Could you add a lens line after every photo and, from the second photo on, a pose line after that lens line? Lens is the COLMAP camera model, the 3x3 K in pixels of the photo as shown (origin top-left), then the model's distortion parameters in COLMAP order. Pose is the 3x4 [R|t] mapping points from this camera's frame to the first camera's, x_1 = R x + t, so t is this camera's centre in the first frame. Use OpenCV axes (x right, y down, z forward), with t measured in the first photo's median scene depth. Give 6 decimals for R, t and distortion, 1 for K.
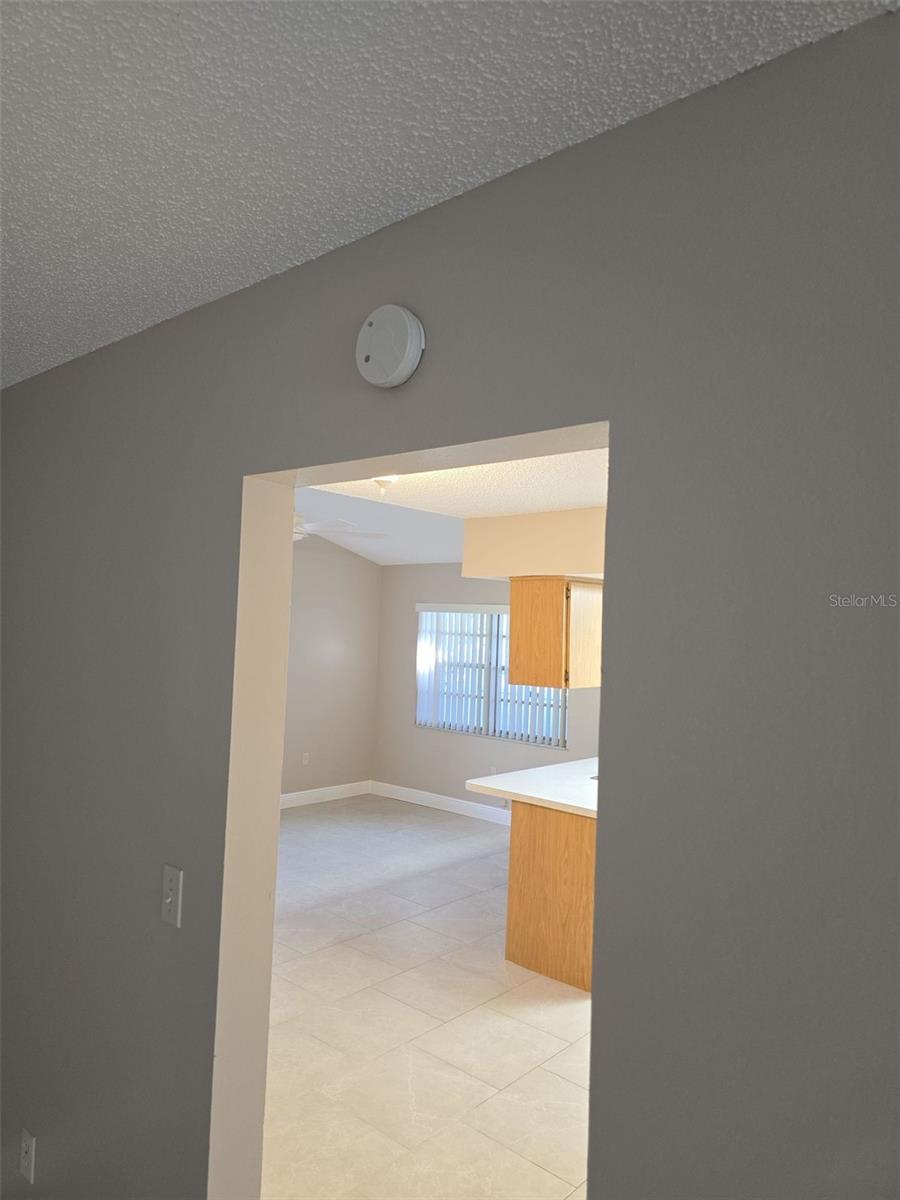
lens RADIAL K [[811.8, 0, 450.0], [0, 811.8, 600.0], [0, 0, 1]] dist [0.090010, -0.089720]
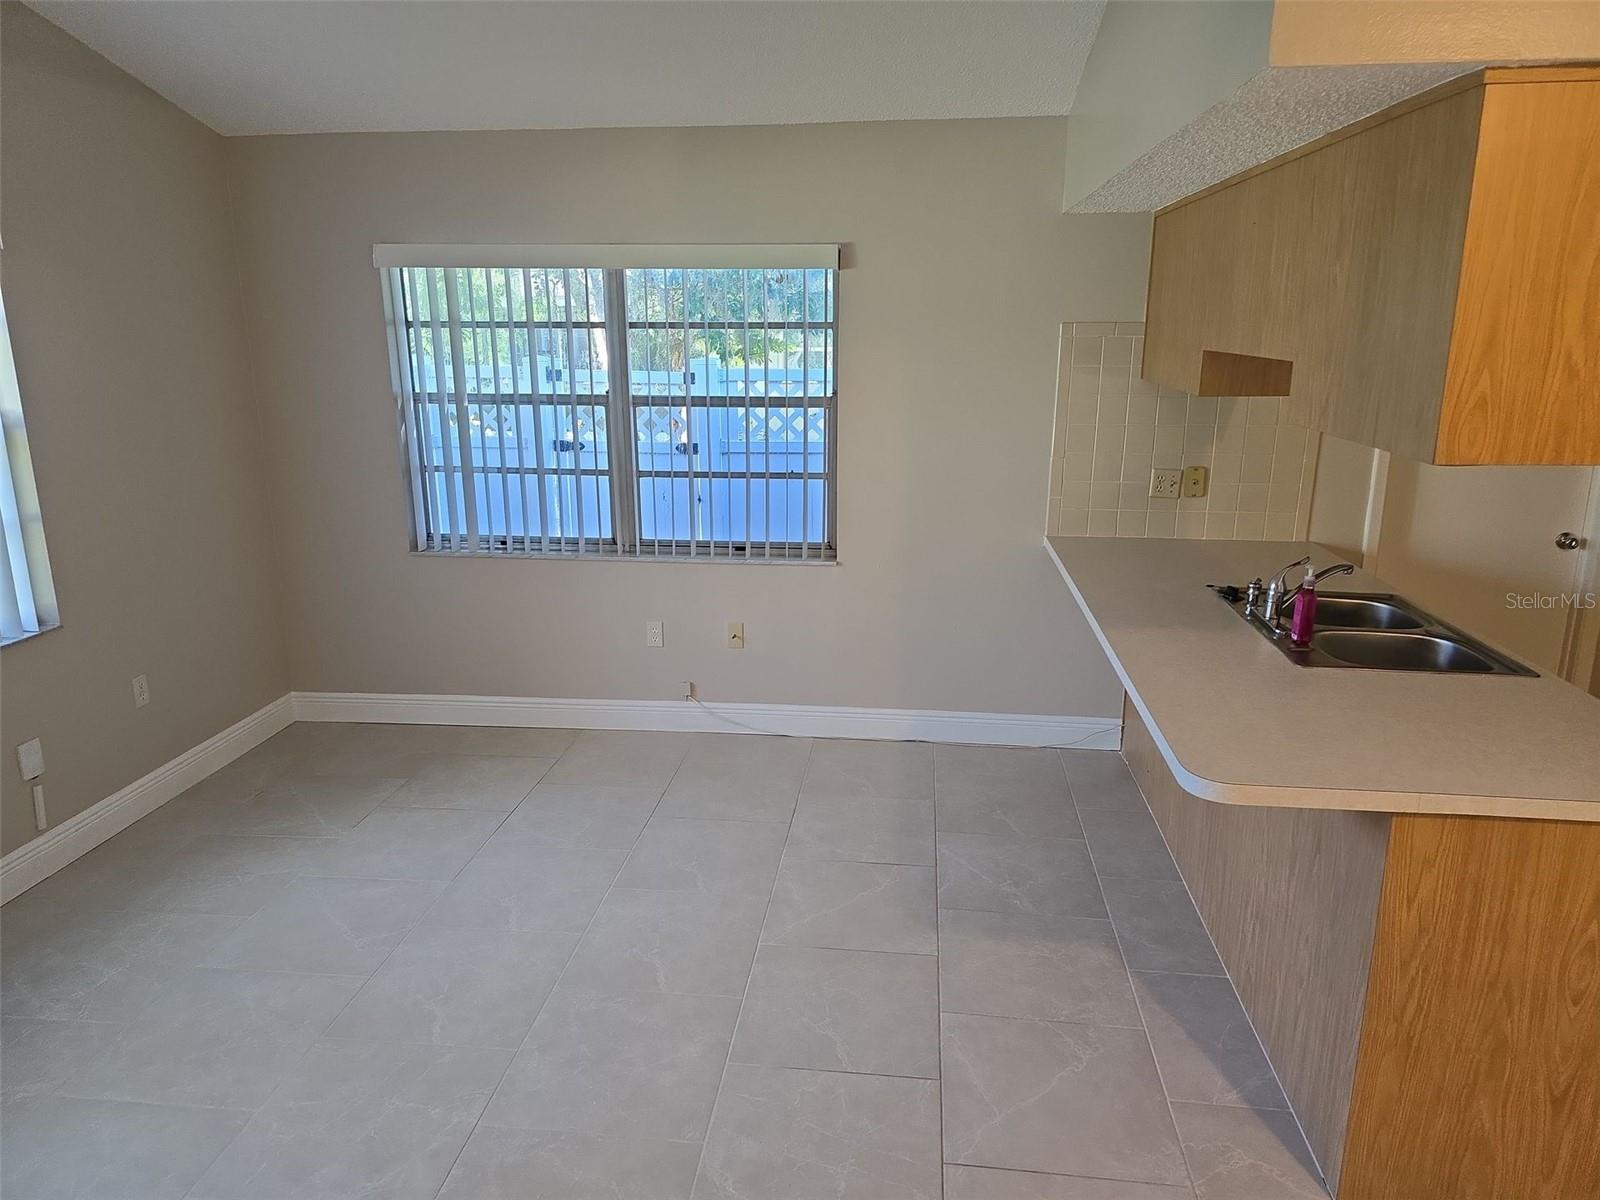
lens RADIAL K [[1077.5, 0, 800.0], [0, 1077.5, 600.0], [0, 0, 1]] dist [0.085989, -0.065139]
pose [[0.820459, -0.189492, 0.539389, -0.347102], [0.023588, 0.953889, 0.299230, 0.026059], [-0.571219, -0.232783, 0.787097, 0.816384]]
